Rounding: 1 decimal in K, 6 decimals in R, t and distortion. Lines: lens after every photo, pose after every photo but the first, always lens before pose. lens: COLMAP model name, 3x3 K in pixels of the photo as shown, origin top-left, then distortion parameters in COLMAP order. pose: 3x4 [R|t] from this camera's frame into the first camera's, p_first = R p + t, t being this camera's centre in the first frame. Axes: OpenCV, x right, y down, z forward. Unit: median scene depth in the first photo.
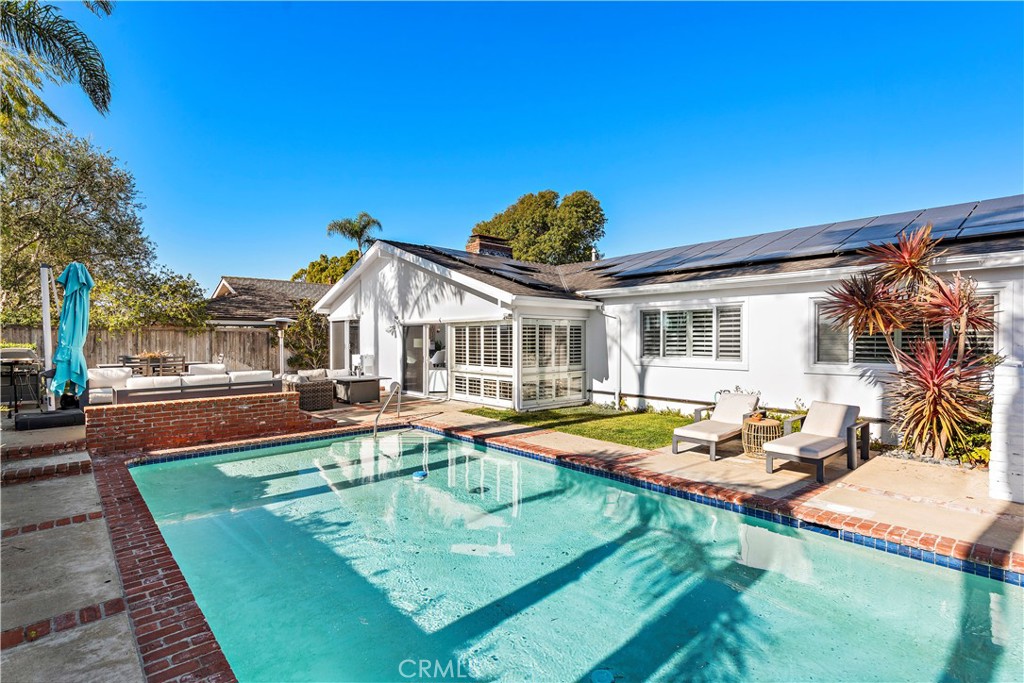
lens RADIAL K [[471.3, 0, 511.7], [0, 471.3, 340.3], [0, 0, 1]] dist [-0.000036, 0.000002]
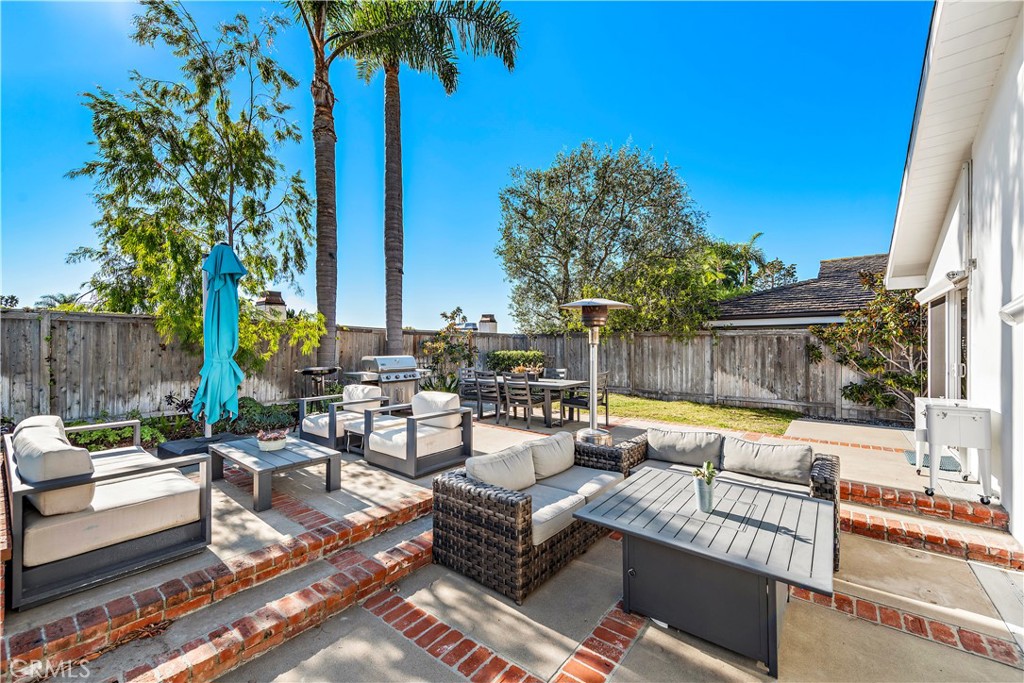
lens RADIAL K [[404.7, 0, 511.3], [0, 404.7, 343.0], [0, 0, 1]] dist [0.000347, 0.000007]
pose [[0.160611, -0.002475, -0.987015, -0.096467], [-0.002931, 0.999991, -0.002984, -0.006427], [0.987013, 0.003372, 0.160602, 0.593189]]
